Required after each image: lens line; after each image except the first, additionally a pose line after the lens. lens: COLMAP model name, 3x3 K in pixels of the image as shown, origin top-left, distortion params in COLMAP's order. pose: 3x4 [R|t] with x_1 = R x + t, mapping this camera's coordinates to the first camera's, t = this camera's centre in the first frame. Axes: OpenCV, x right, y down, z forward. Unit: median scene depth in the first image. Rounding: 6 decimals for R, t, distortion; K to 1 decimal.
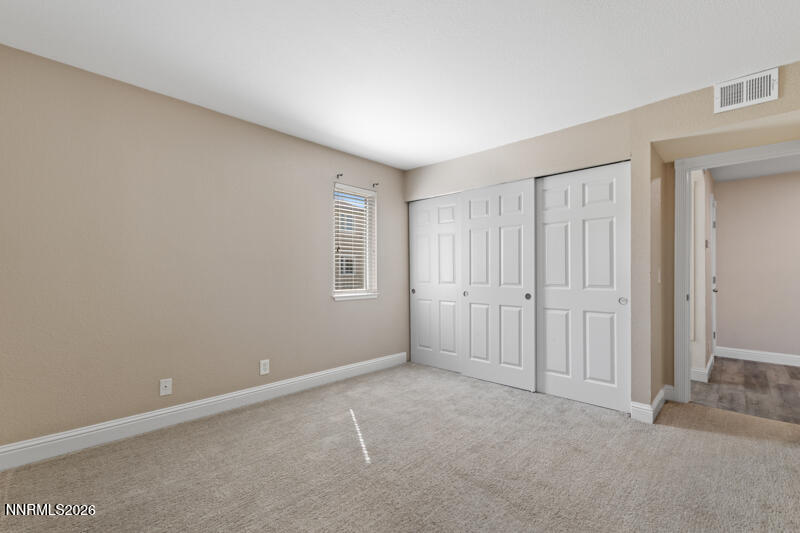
lens RADIAL K [[354.2, 0, 401.6], [0, 354.2, 268.7], [0, 0, 1]] dist [0.004456, -0.001555]
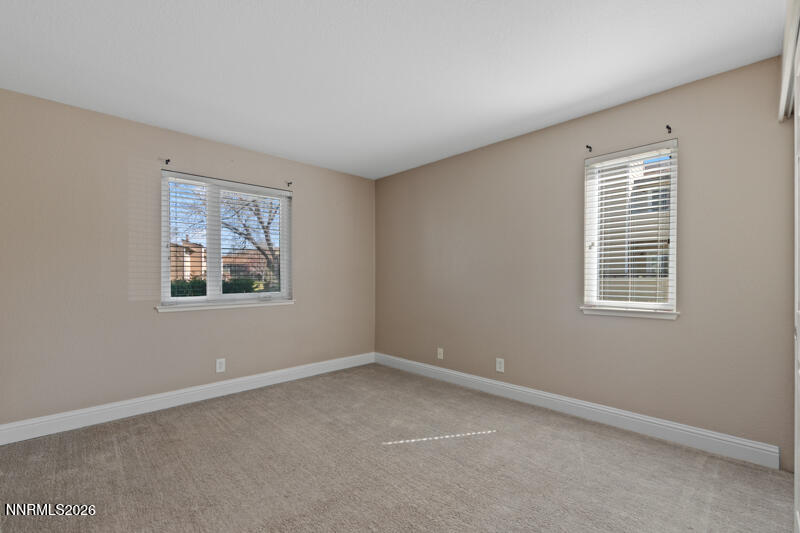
lens RADIAL K [[354.2, 0, 401.7], [0, 354.2, 273.1], [0, 0, 1]] dist [0.004456, -0.001555]
pose [[-0.047261, -0.018130, -0.998718, 0.705503], [0.014058, 0.999724, -0.018813, 0.012924], [0.998784, -0.014930, -0.046993, 0.747882]]
